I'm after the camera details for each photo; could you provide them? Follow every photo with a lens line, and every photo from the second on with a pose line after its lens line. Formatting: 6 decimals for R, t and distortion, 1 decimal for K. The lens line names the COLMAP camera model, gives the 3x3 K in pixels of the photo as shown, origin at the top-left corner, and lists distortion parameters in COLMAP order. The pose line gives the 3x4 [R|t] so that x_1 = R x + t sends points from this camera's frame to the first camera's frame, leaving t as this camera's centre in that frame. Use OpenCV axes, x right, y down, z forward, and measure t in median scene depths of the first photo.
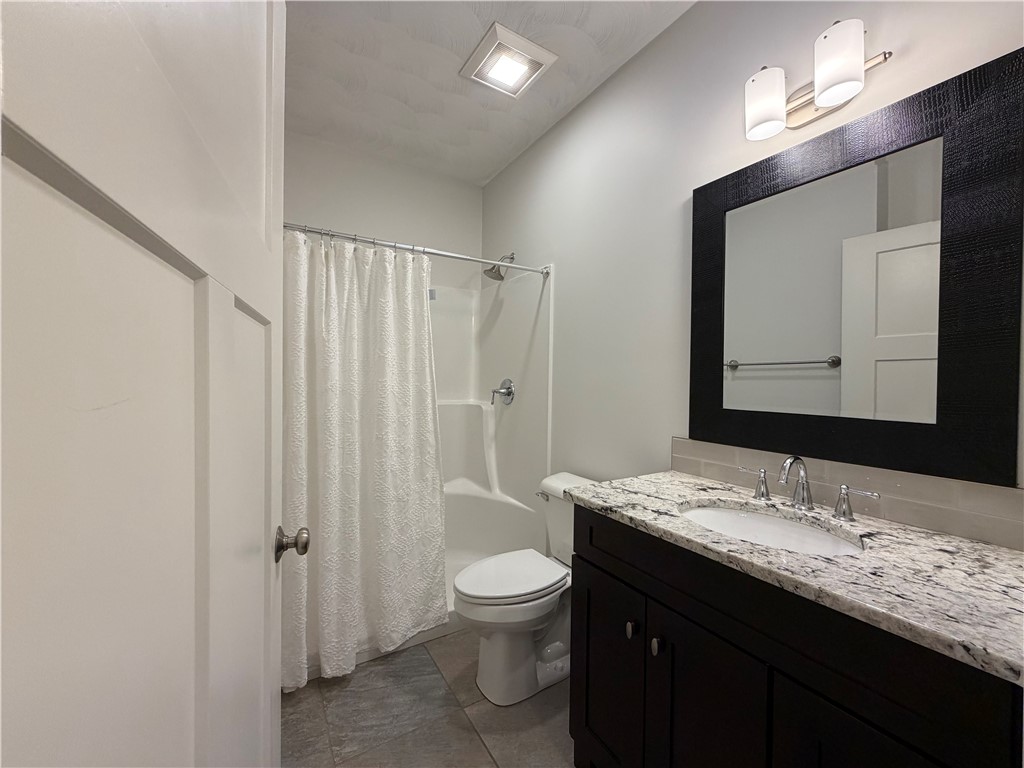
lens RADIAL K [[407.8, 0, 510.2], [0, 407.8, 384.0], [0, 0, 1]] dist [0.000885, -0.000033]
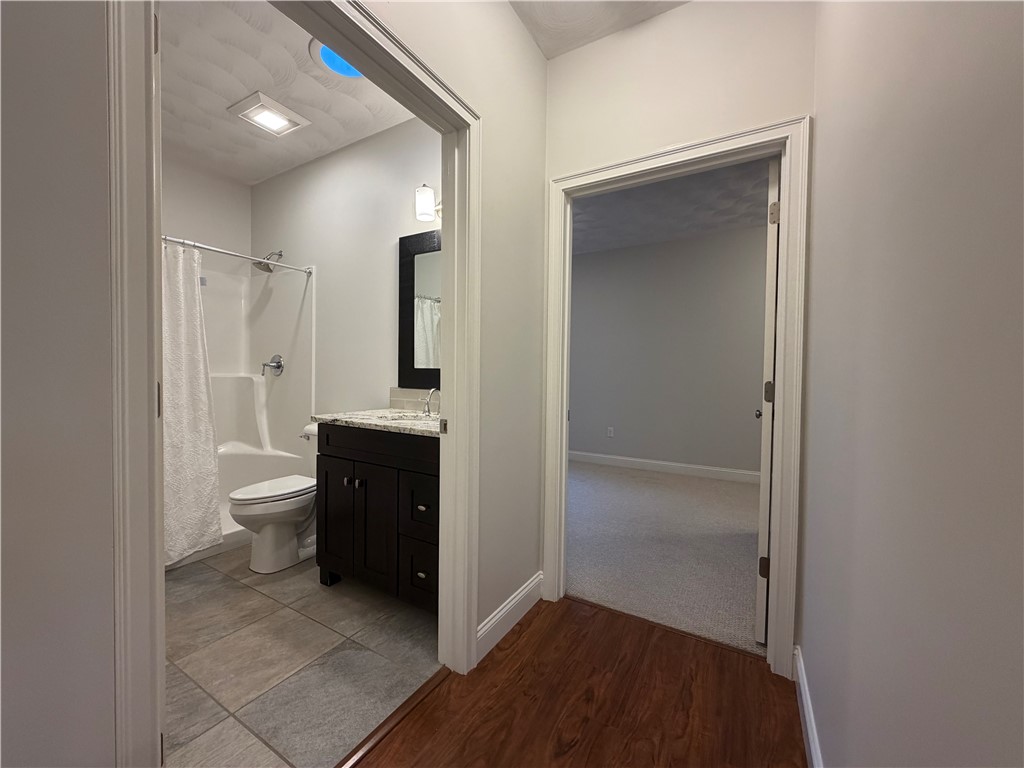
lens RADIAL K [[407.8, 0, 510.2], [0, 407.8, 384.0], [0, 0, 1]] dist [0.000885, -0.000033]
pose [[0.883519, -0.010625, 0.468274, 0.049872], [0.000714, 0.999772, 0.021336, 0.067235], [-0.468394, -0.018516, 0.883326, -0.545235]]
